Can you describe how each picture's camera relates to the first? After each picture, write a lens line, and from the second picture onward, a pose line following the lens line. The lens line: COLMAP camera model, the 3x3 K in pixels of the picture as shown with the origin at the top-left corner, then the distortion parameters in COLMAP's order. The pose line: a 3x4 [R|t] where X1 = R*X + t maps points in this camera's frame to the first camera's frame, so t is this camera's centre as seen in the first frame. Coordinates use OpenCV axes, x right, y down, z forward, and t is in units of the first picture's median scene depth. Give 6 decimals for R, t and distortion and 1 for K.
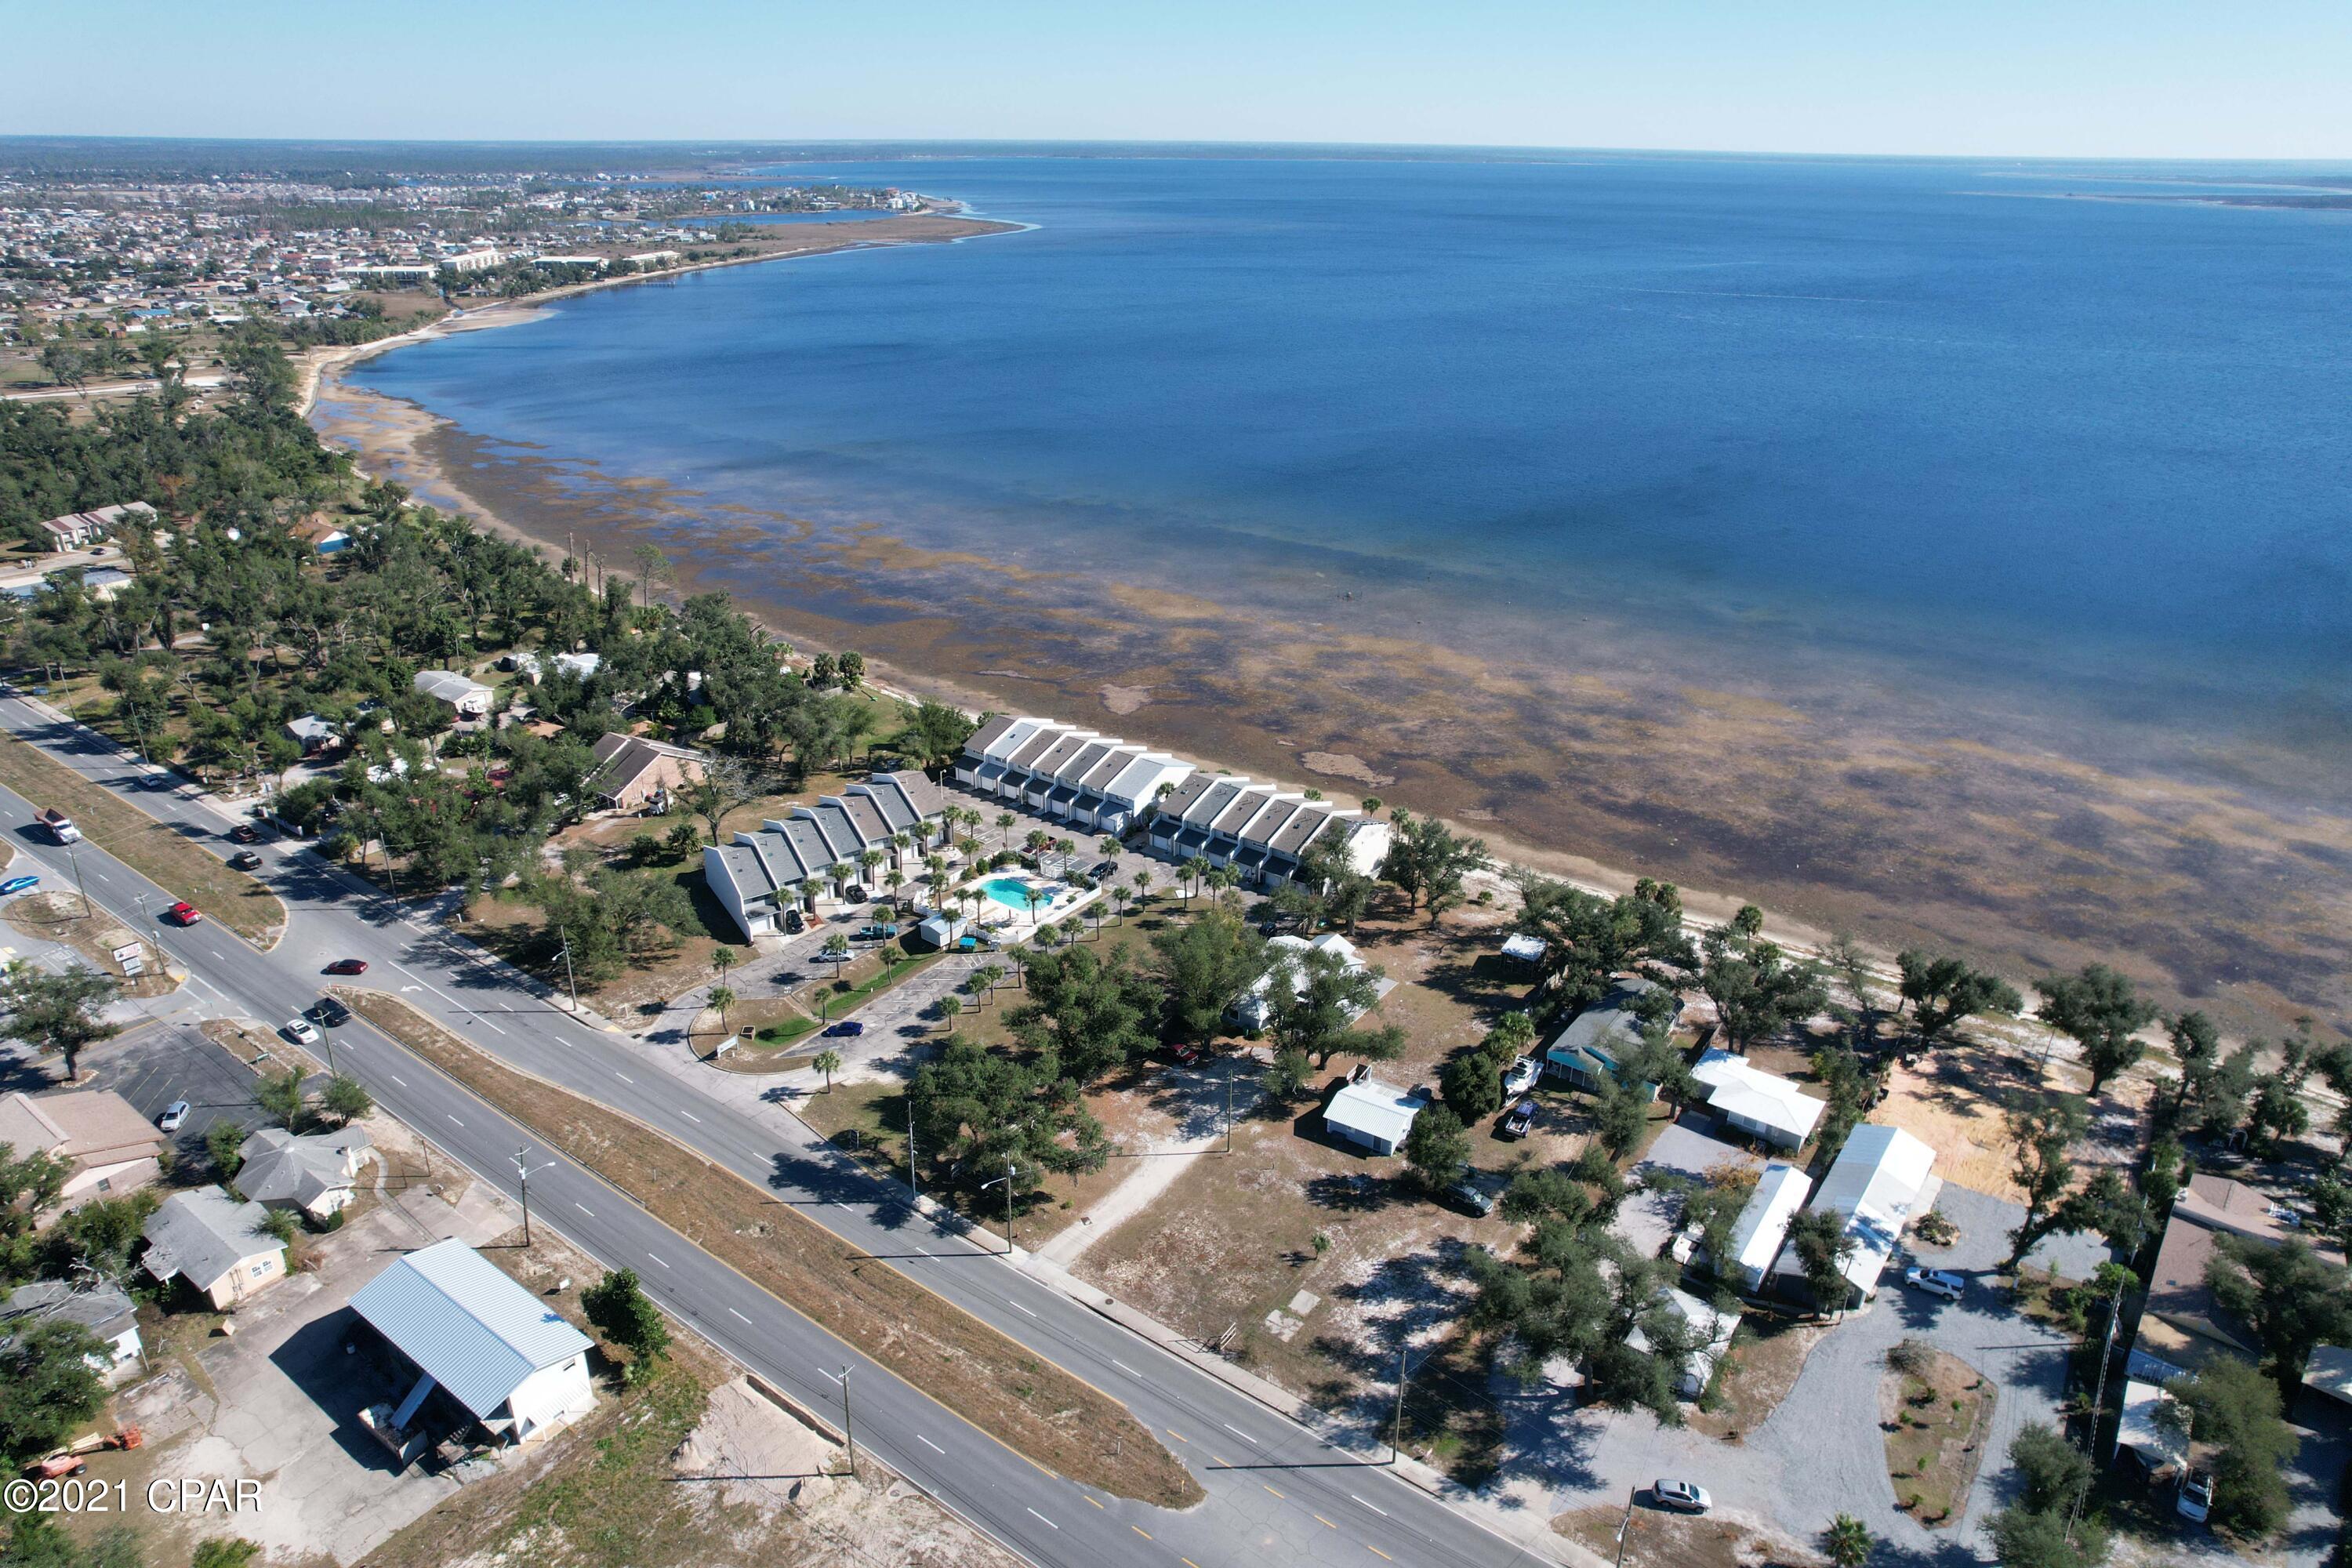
lens RADIAL K [[1493.6, 0, 1176.0], [0, 1493.6, 784.0], [0, 0, 1]] dist [-0.072379, 0.054245]
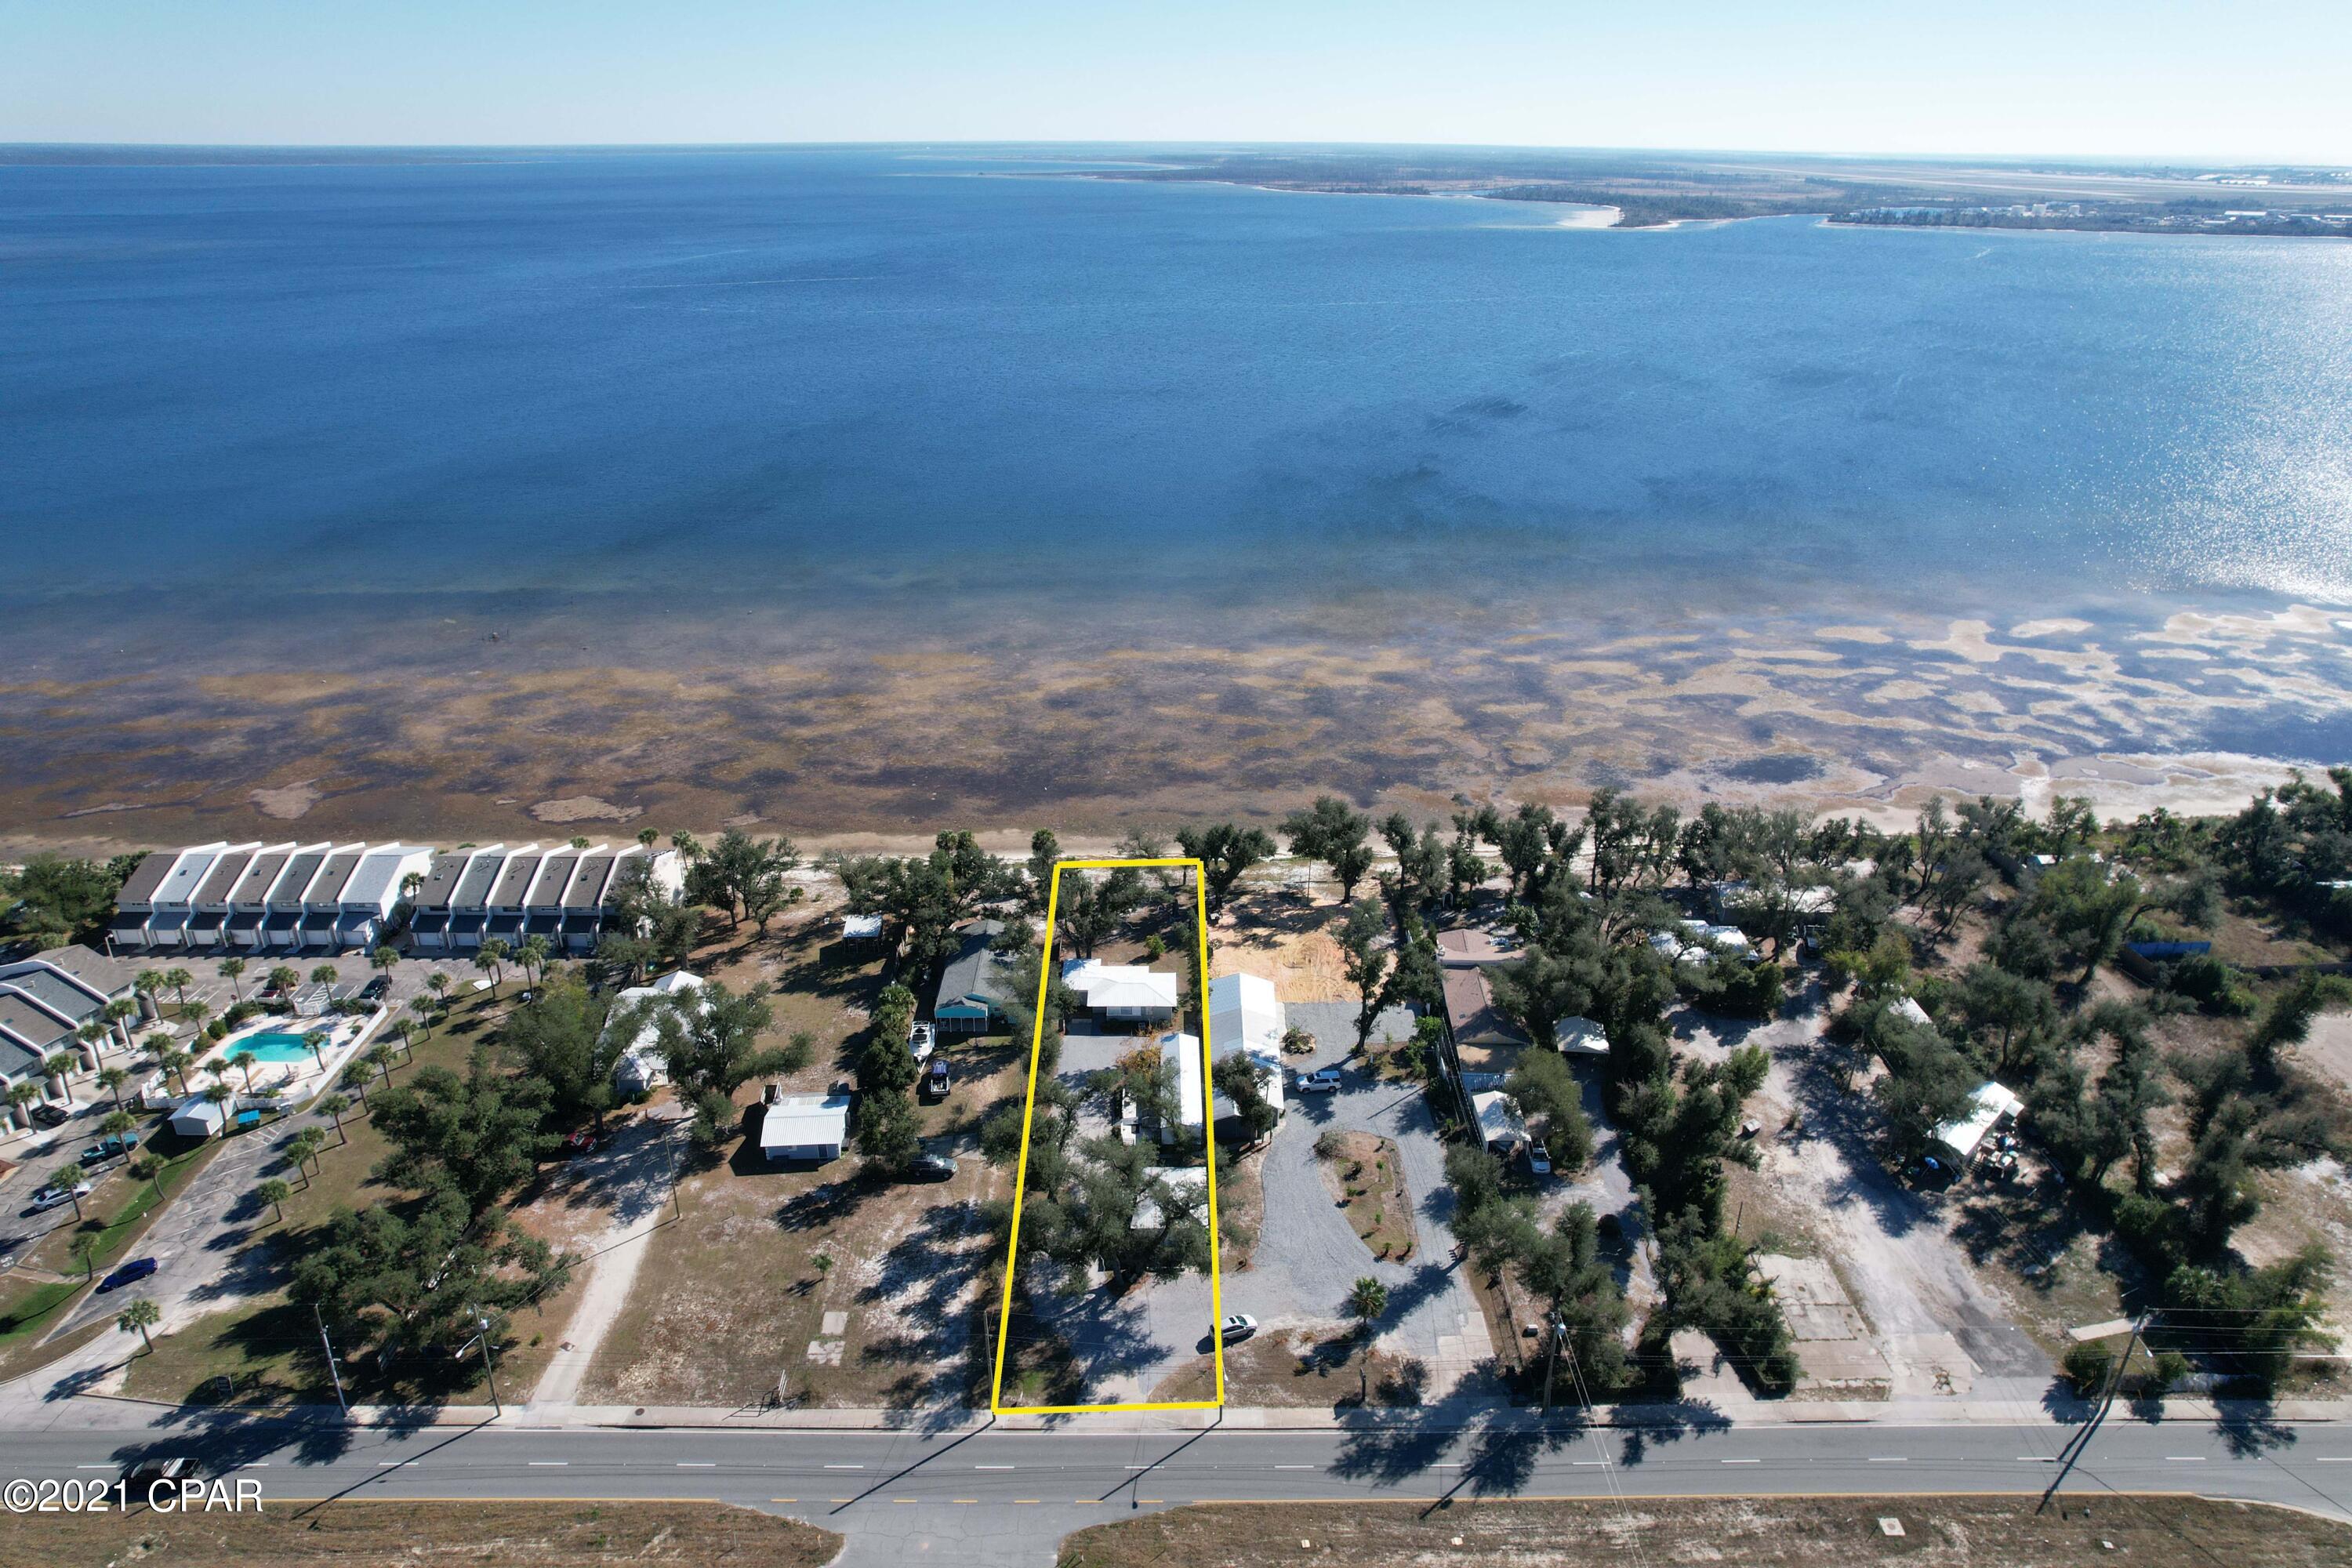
lens RADIAL K [[1493.6, 0, 1176.0], [0, 1493.6, 784.0], [0, 0, 1]] dist [-0.072379, 0.054245]
pose [[0.801842, -0.244143, 0.545384, -0.139406], [0.242125, 0.967186, 0.076984, -0.012627], [-0.546283, 0.070322, 0.834643, 0.026146]]
